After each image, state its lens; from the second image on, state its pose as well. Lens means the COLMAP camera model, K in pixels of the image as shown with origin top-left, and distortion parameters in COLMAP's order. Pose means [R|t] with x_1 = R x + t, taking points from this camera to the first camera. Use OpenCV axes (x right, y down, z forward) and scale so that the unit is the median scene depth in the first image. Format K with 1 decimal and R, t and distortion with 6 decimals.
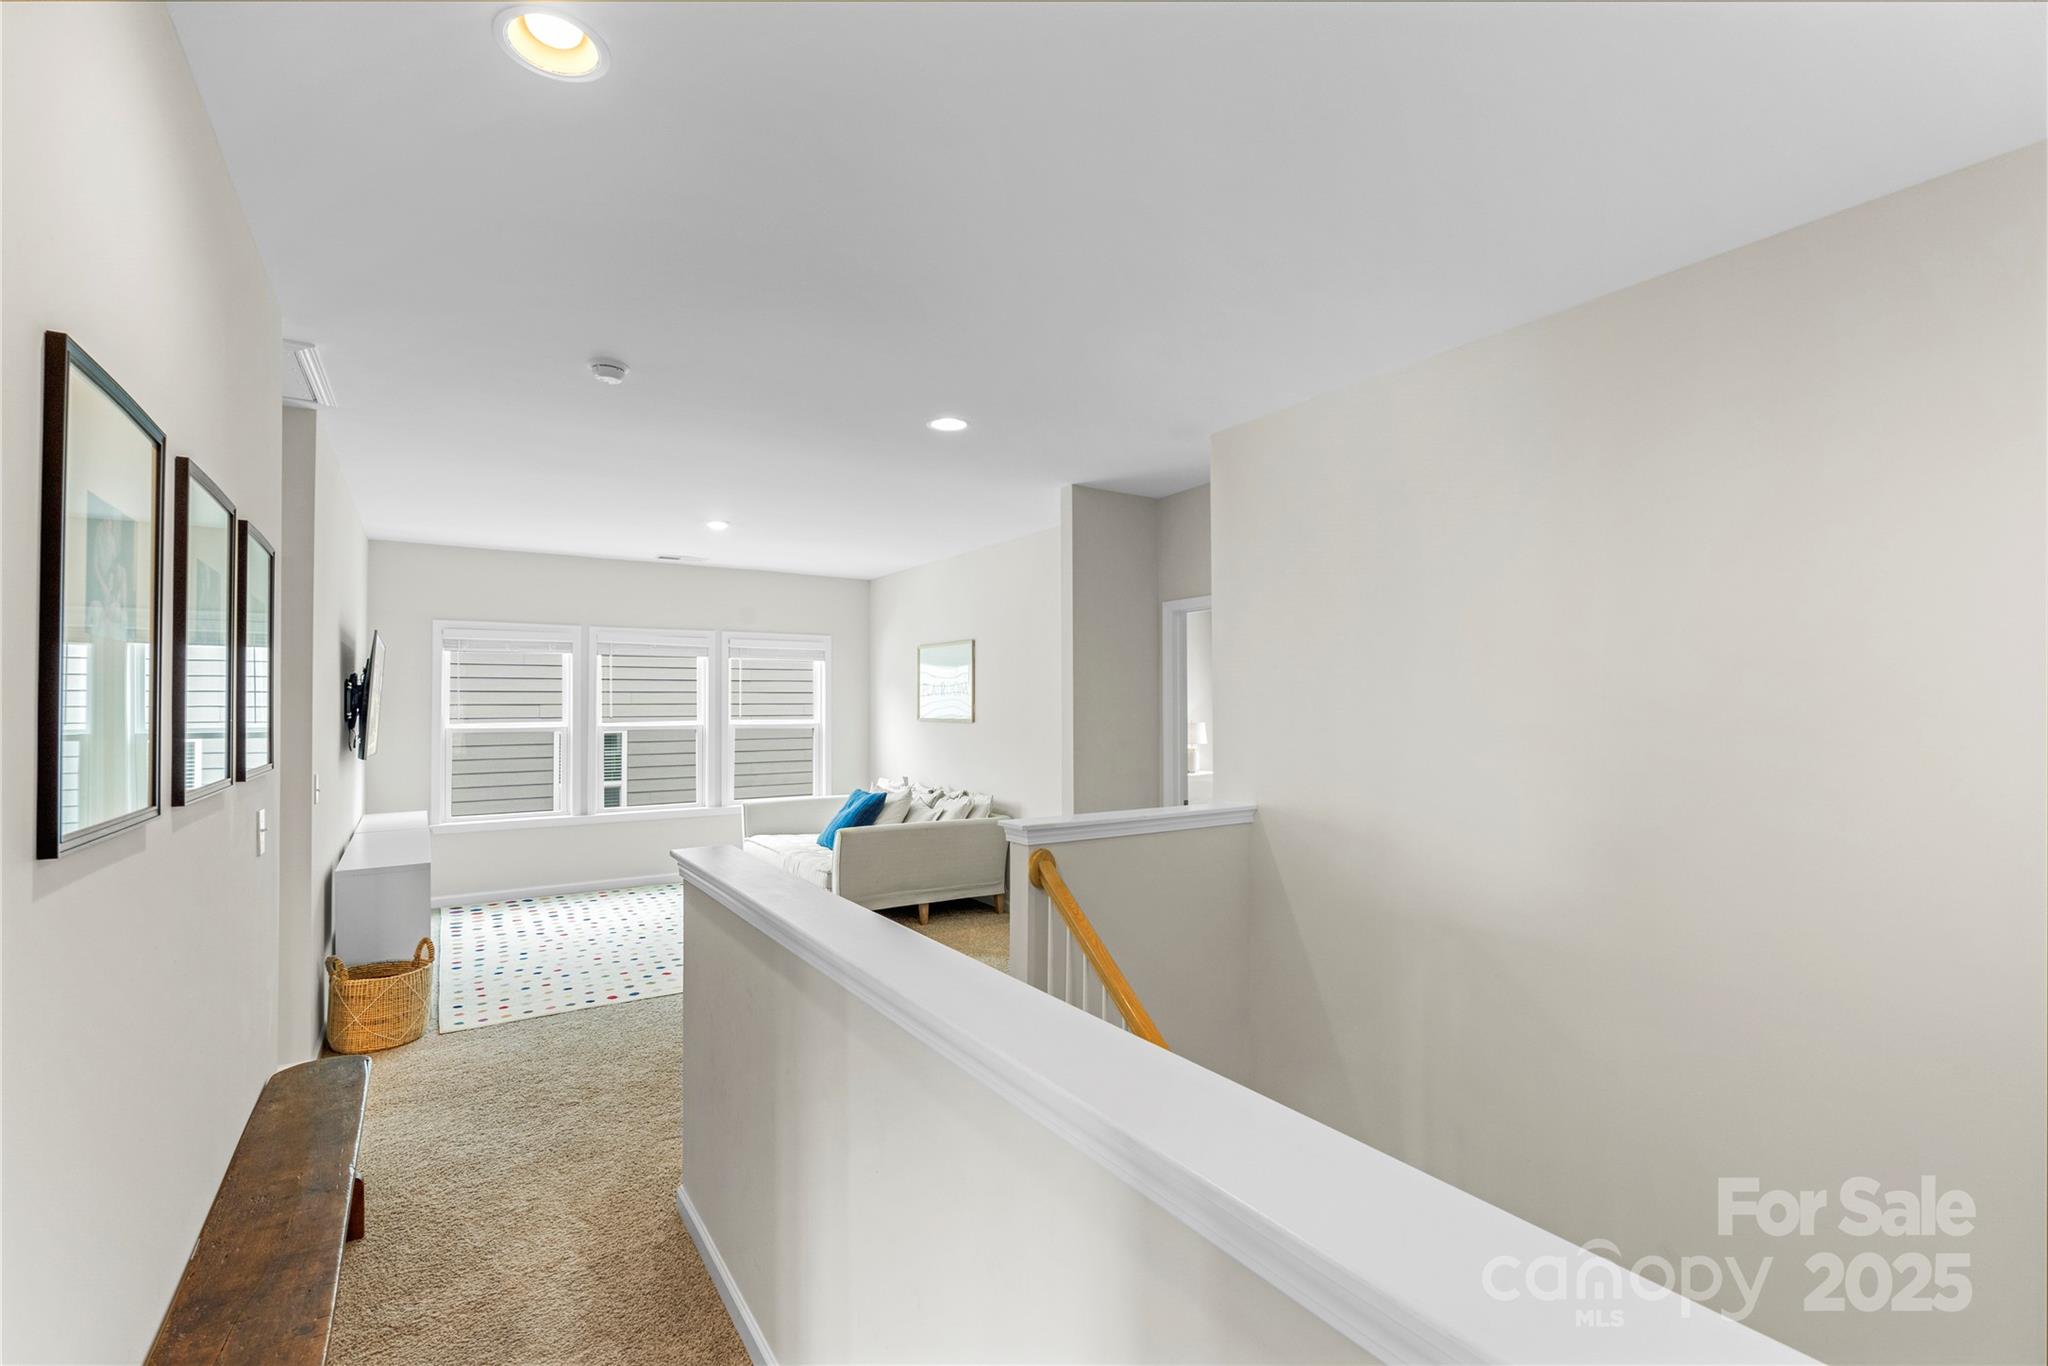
lens RADIAL K [[923.4, 0, 1026.7], [0, 923.4, 690.9], [0, 0, 1]] dist [0.000089, -0.000004]
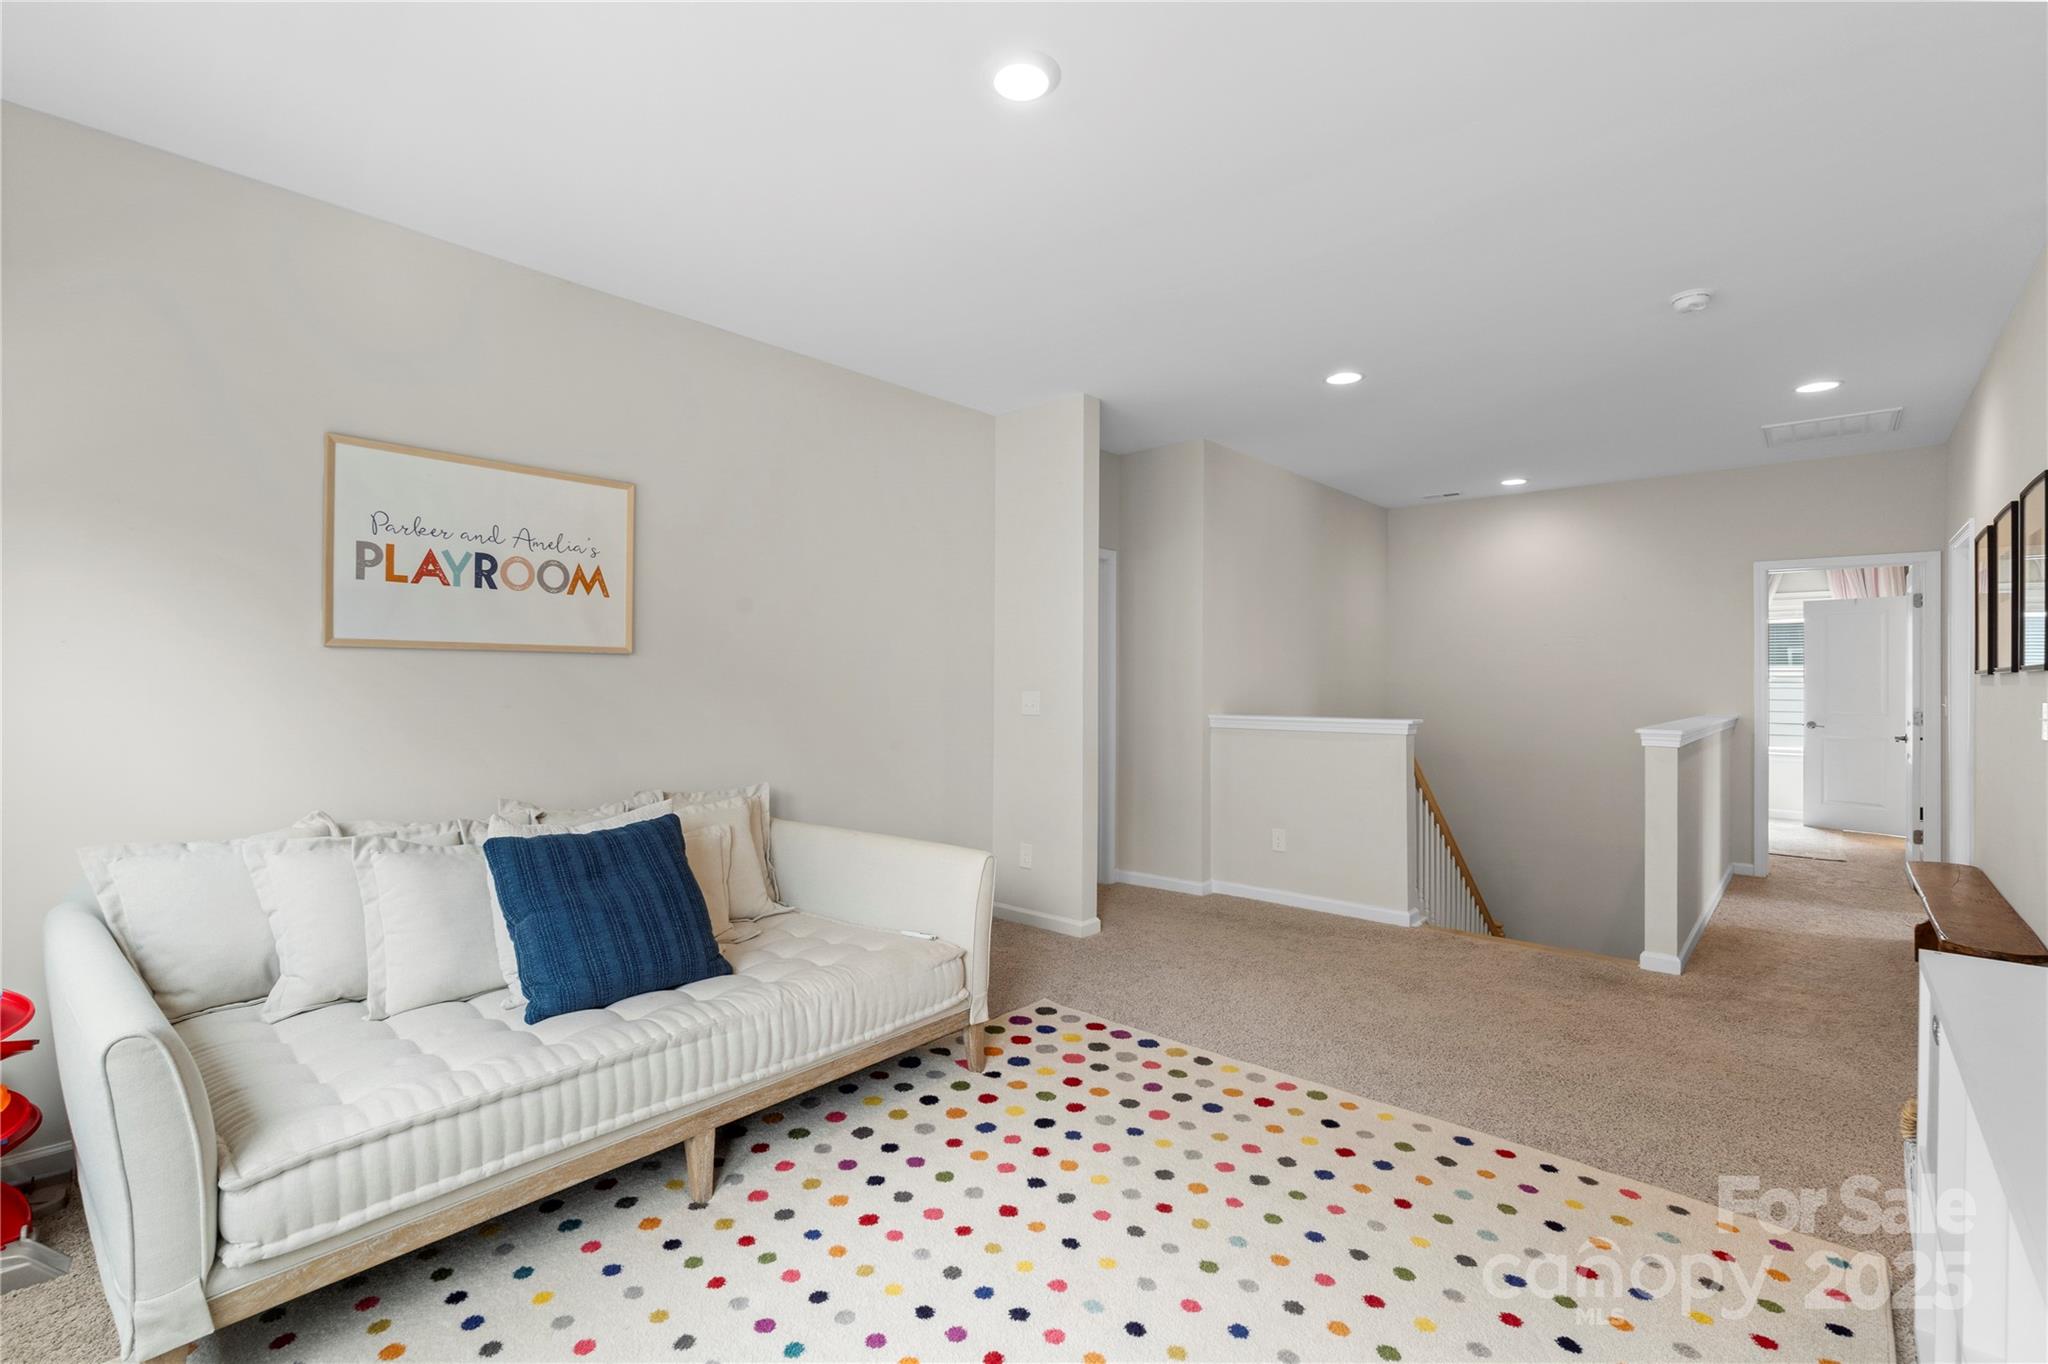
lens RADIAL K [[923.4, 0, 1027.6], [0, 923.4, 685.1], [0, 0, 1]] dist [0.000089, -0.000004]
pose [[-0.279929, 0.003442, 0.960014, -0.578951], [-0.010260, 0.999926, -0.006576, 0.050972], [-0.959966, -0.011690, -0.279873, 0.934212]]
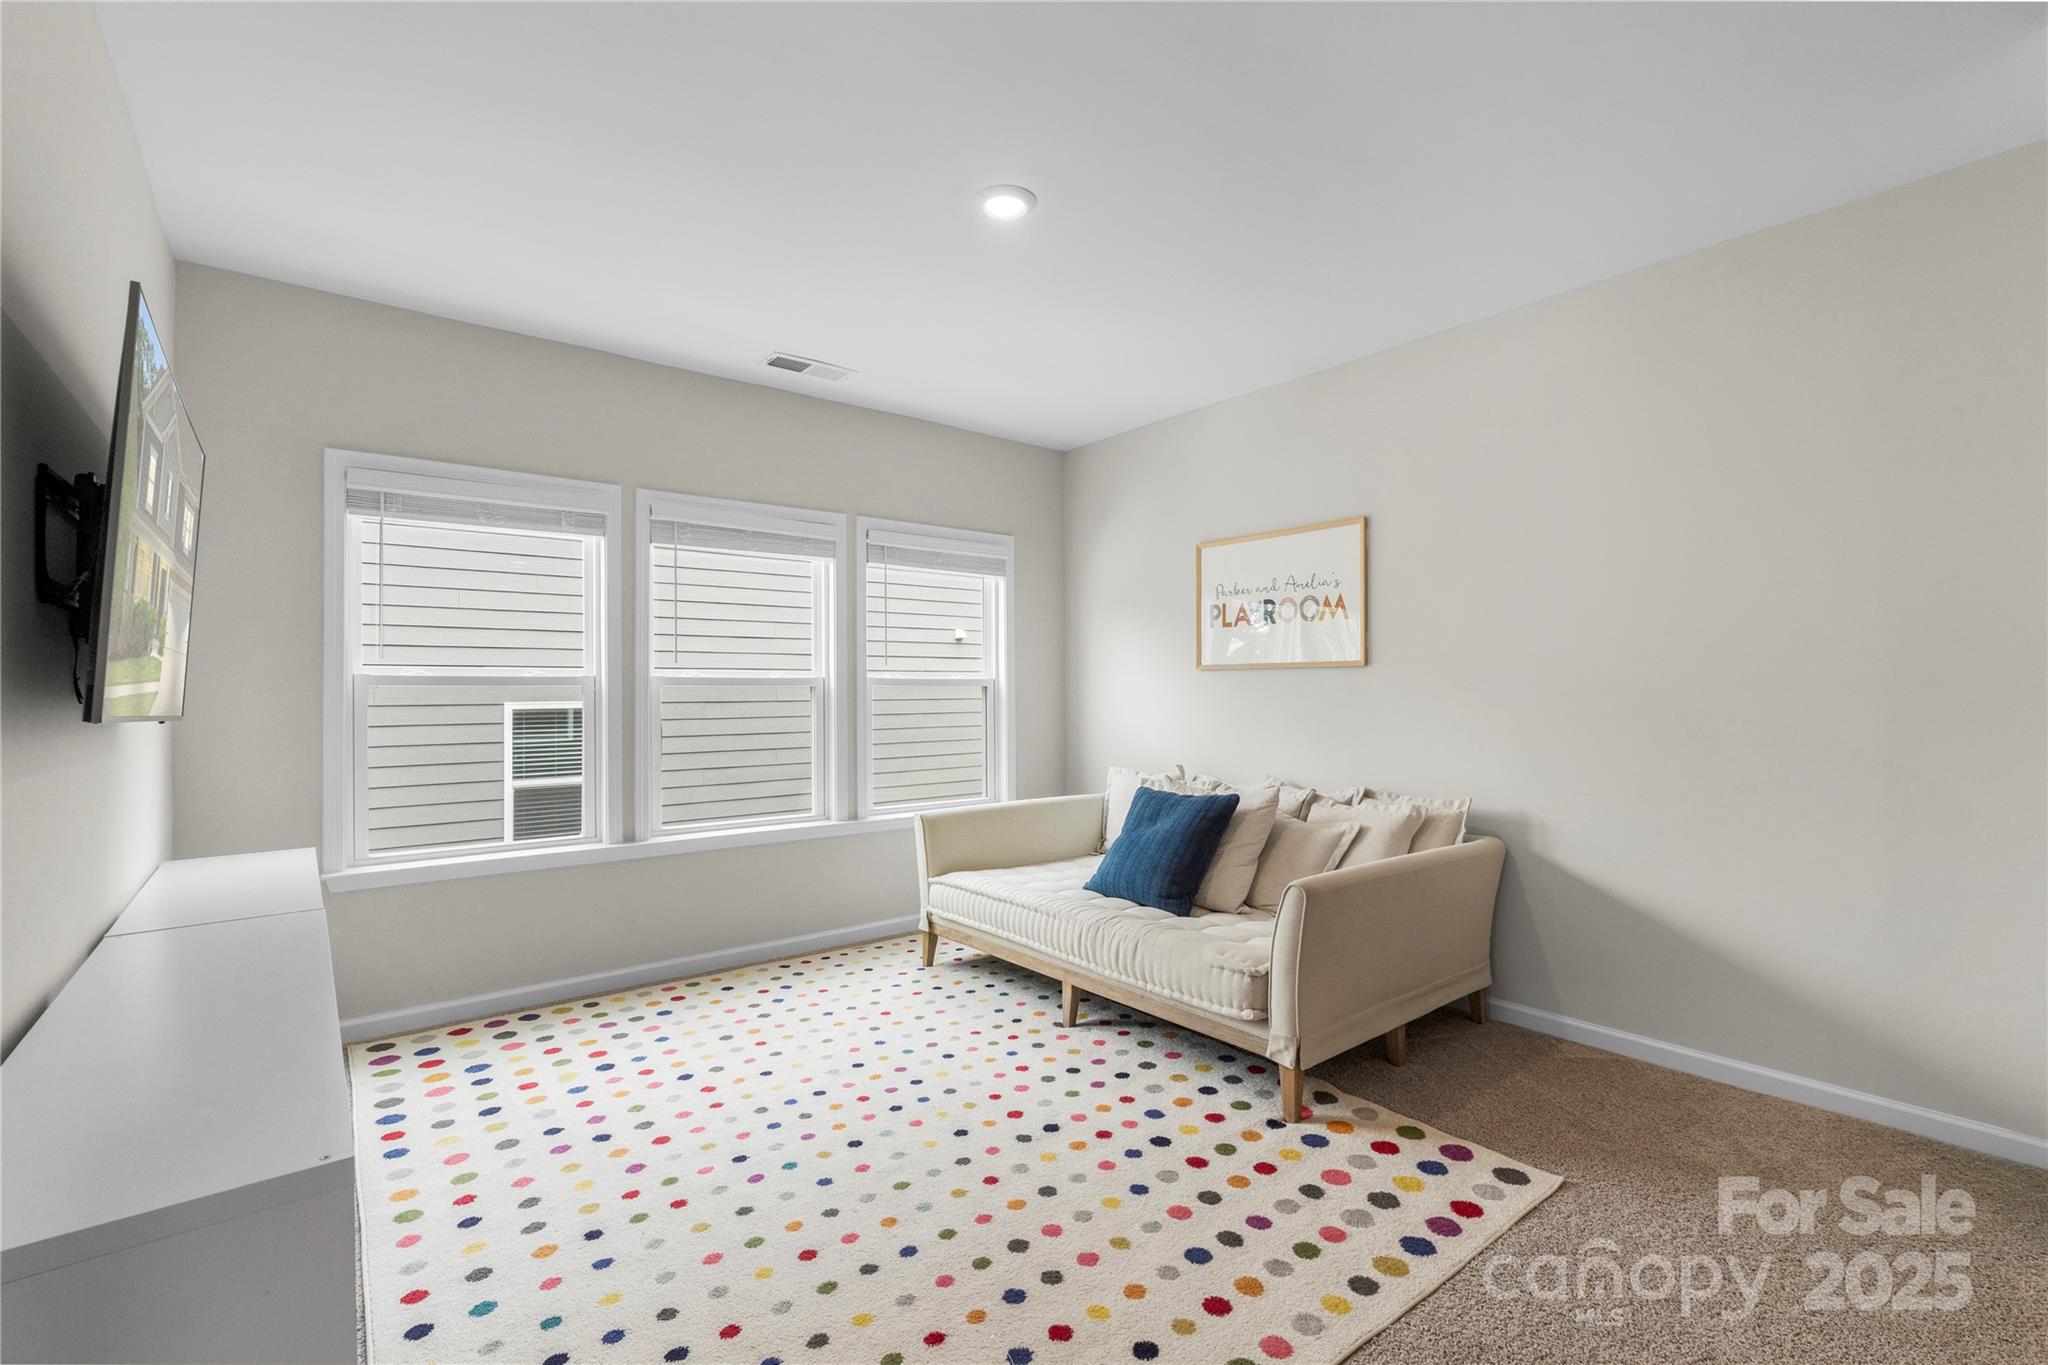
lens RADIAL K [[923.4, 0, 1026.3], [0, 923.4, 685.4], [0, 0, 1]] dist [0.000089, -0.000004]
pose [[0.995922, 0.004039, 0.090129, -0.309785], [-0.004217, 0.999990, 0.001775, 0.045608], [-0.090121, -0.002148, 0.995928, 0.467320]]
